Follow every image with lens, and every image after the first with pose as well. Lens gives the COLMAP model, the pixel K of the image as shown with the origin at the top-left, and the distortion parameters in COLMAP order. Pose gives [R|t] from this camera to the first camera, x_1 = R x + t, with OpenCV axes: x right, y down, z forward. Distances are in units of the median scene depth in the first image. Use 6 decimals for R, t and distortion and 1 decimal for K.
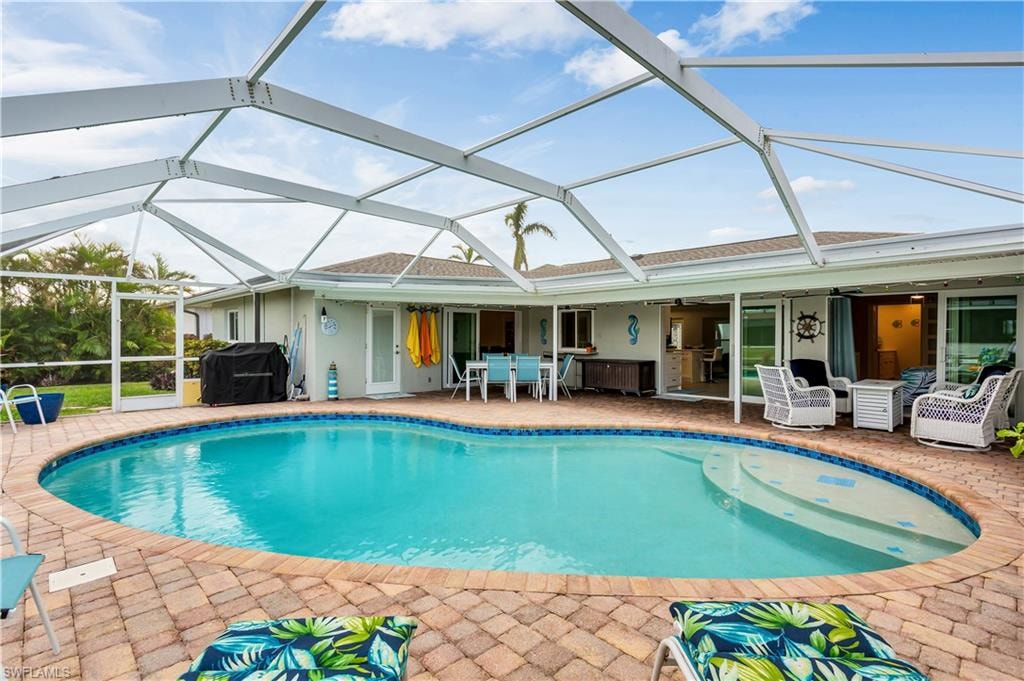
lens RADIAL K [[486.4, 0, 514.9], [0, 486.4, 335.3], [0, 0, 1]] dist [-0.000174, -0.000096]
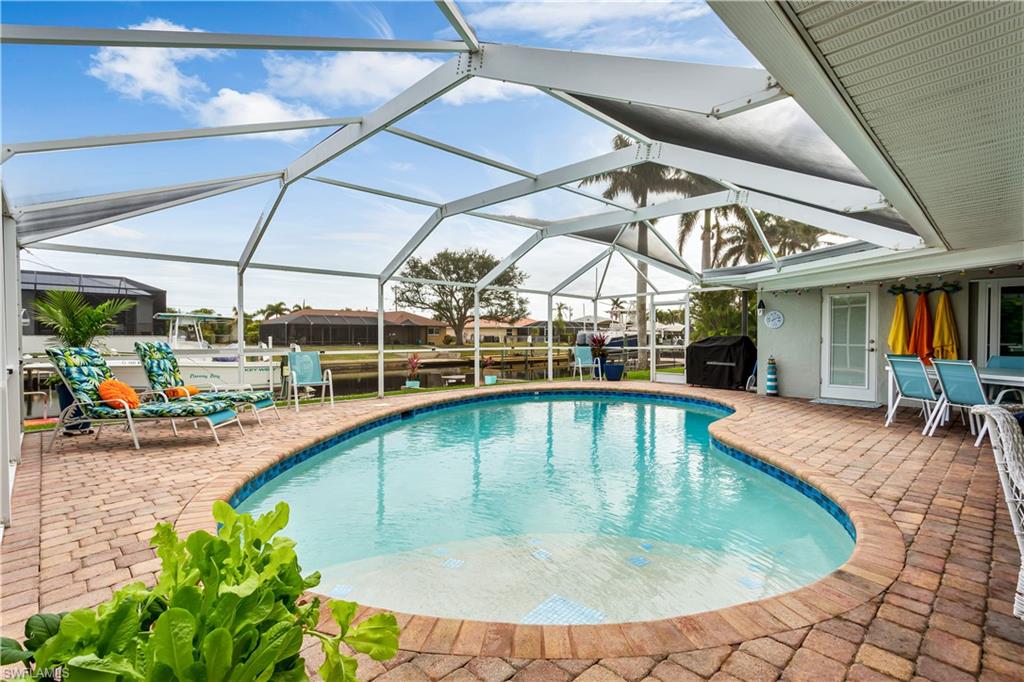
lens RADIAL K [[486.4, 0, 515.1], [0, 486.4, 342.6], [0, 0, 1]] dist [-0.000174, -0.000096]
pose [[-0.013866, 0.007198, -0.999878, 0.607995], [-0.005728, 0.999957, 0.007278, 0.025265], [0.999887, 0.005829, -0.013824, 0.520693]]
